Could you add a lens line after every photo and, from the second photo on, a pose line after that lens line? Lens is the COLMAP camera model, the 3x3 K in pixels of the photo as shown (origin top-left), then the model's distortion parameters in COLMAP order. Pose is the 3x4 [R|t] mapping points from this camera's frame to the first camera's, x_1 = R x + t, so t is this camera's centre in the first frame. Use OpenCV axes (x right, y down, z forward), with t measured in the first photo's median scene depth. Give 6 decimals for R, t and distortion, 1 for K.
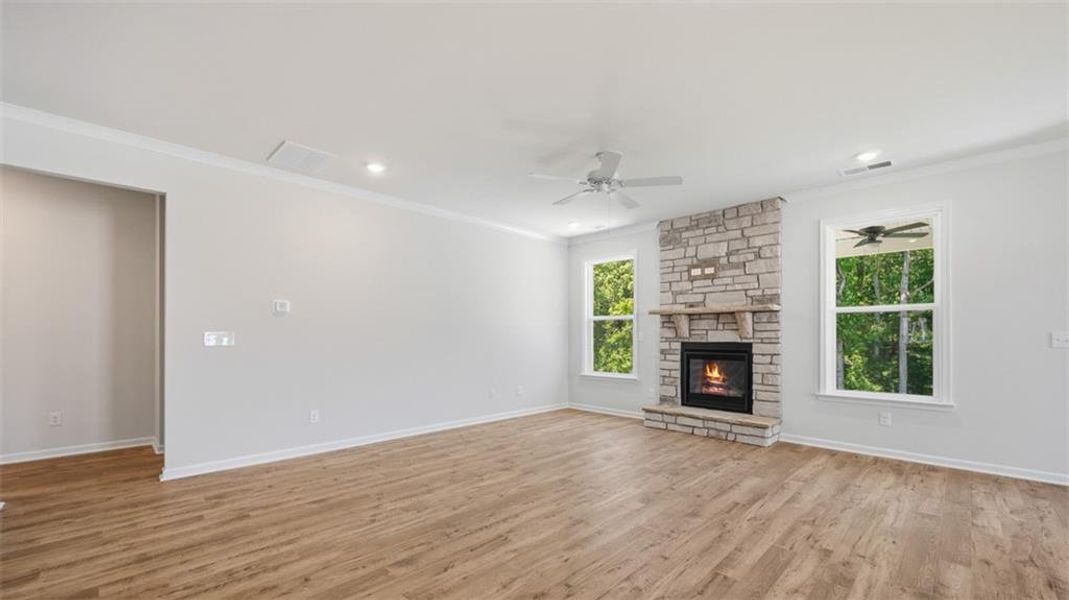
lens RADIAL K [[428.7, 0, 525.4], [0, 428.7, 335.5], [0, 0, 1]] dist [-0.001587, 0.000045]
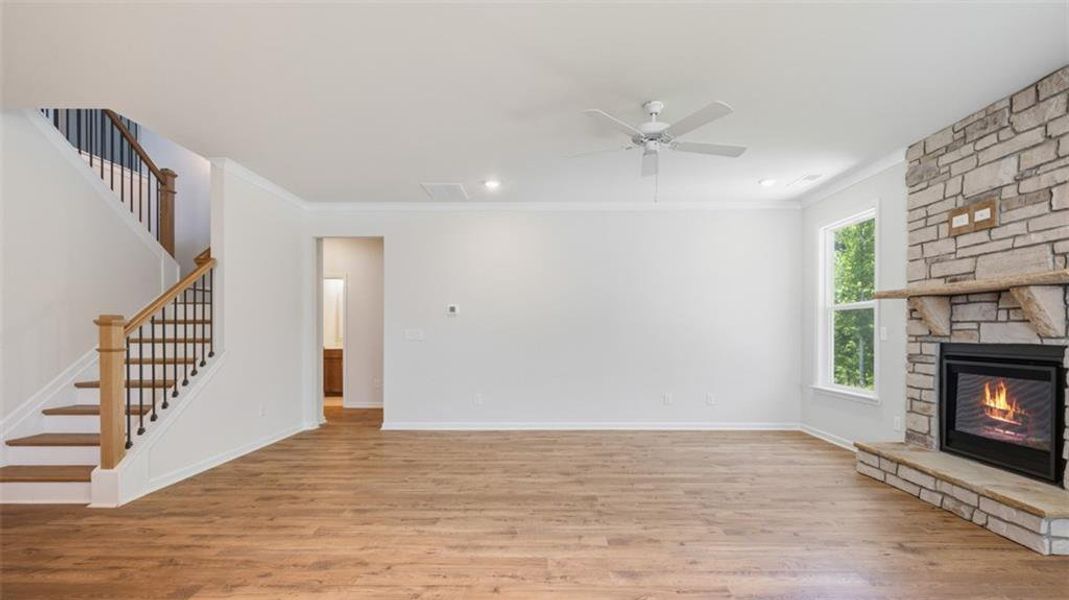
lens RADIAL K [[454.4, 0, 536.8], [0, 454.4, 336.0], [0, 0, 1]] dist [-0.000395, 0.000028]
pose [[0.709130, 0.004418, -0.705064, 0.459971], [0.001497, 0.999969, 0.007771, -0.000147], [0.705076, -0.006566, 0.709101, 0.184492]]
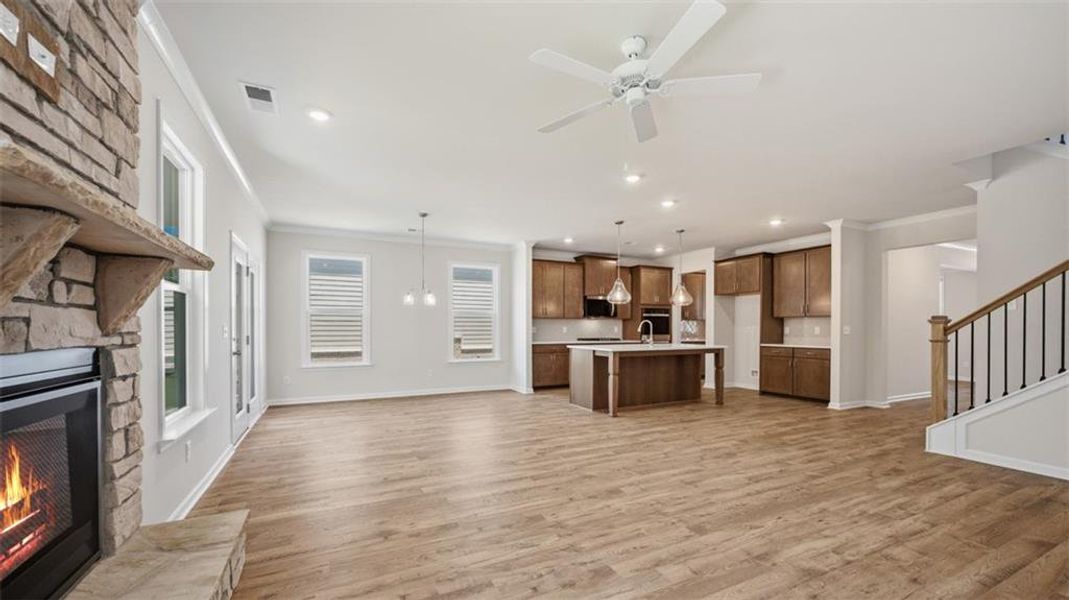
lens RADIAL K [[428.7, 0, 540.0], [0, 428.7, 330.4], [0, 0, 1]] dist [-0.001587, 0.000045]
pose [[-0.957109, -0.002038, 0.289720, 0.095501], [-0.001025, 0.999993, 0.003651, 0.001908], [-0.289725, 0.003197, -0.957105, 1.214044]]
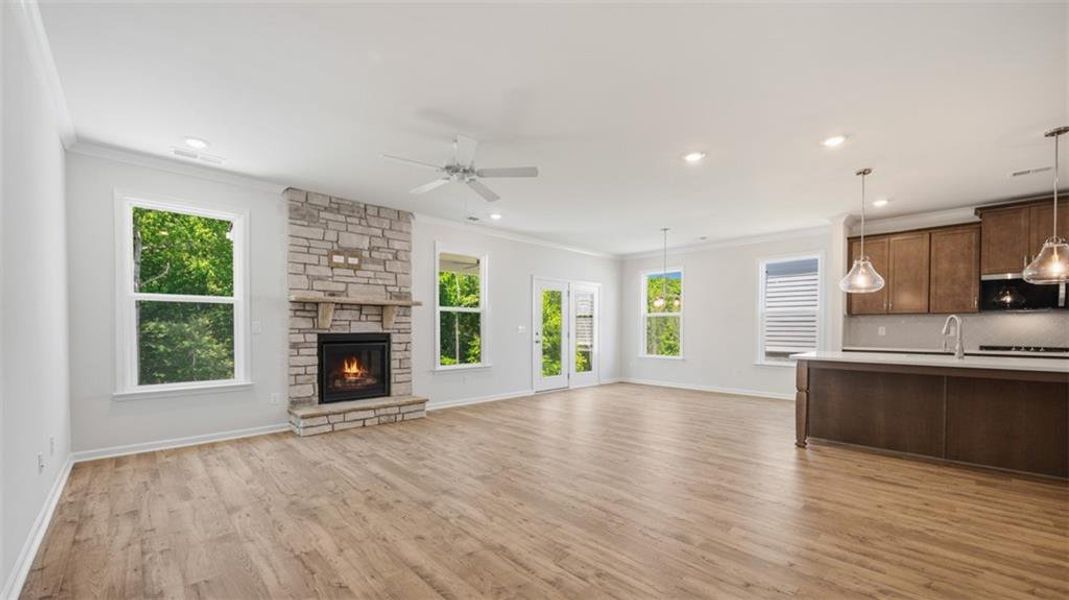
lens RADIAL K [[428.7, 0, 540.7], [0, 428.7, 334.6], [0, 0, 1]] dist [-0.001587, 0.000045]
pose [[-0.005593, -0.016548, 0.999847, -0.596480], [-0.004467, 0.999853, 0.016523, 0.000584], [-0.999974, -0.004374, -0.005666, 0.603801]]
